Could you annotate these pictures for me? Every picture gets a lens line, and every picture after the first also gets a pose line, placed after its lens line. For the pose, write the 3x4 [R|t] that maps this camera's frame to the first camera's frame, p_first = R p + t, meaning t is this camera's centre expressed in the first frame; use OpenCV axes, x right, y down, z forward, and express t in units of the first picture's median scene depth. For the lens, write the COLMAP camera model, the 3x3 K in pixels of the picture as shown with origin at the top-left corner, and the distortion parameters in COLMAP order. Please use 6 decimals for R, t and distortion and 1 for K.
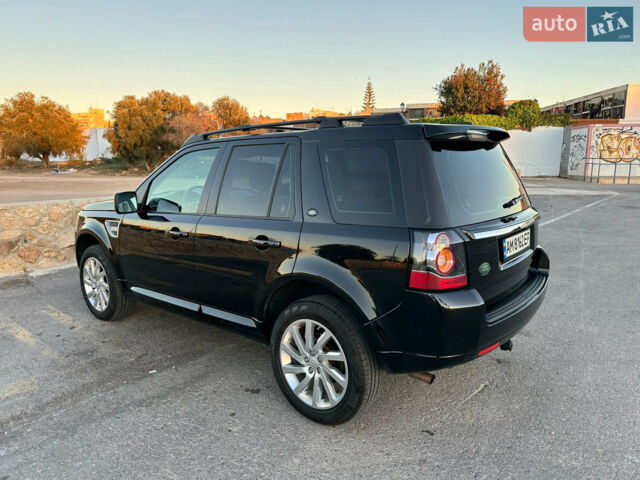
lens RADIAL K [[467.7, 0, 320.7], [0, 467.7, 235.4], [0, 0, 1]] dist [0.031190, -0.030208]
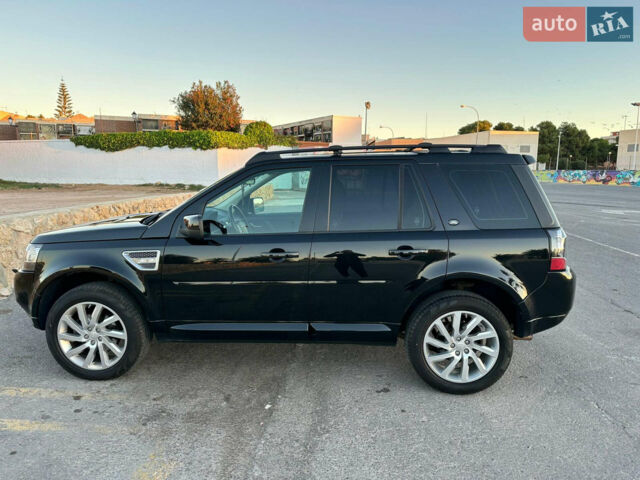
lens RADIAL K [[467.7, 0, 319.7], [0, 467.7, 246.1], [0, 0, 1]] dist [0.031190, -0.030208]
pose [[0.789550, -0.083976, 0.607913, -0.689529], [0.086478, 0.995933, 0.025259, -0.032186], [-0.607562, 0.032627, 0.793602, 0.169323]]
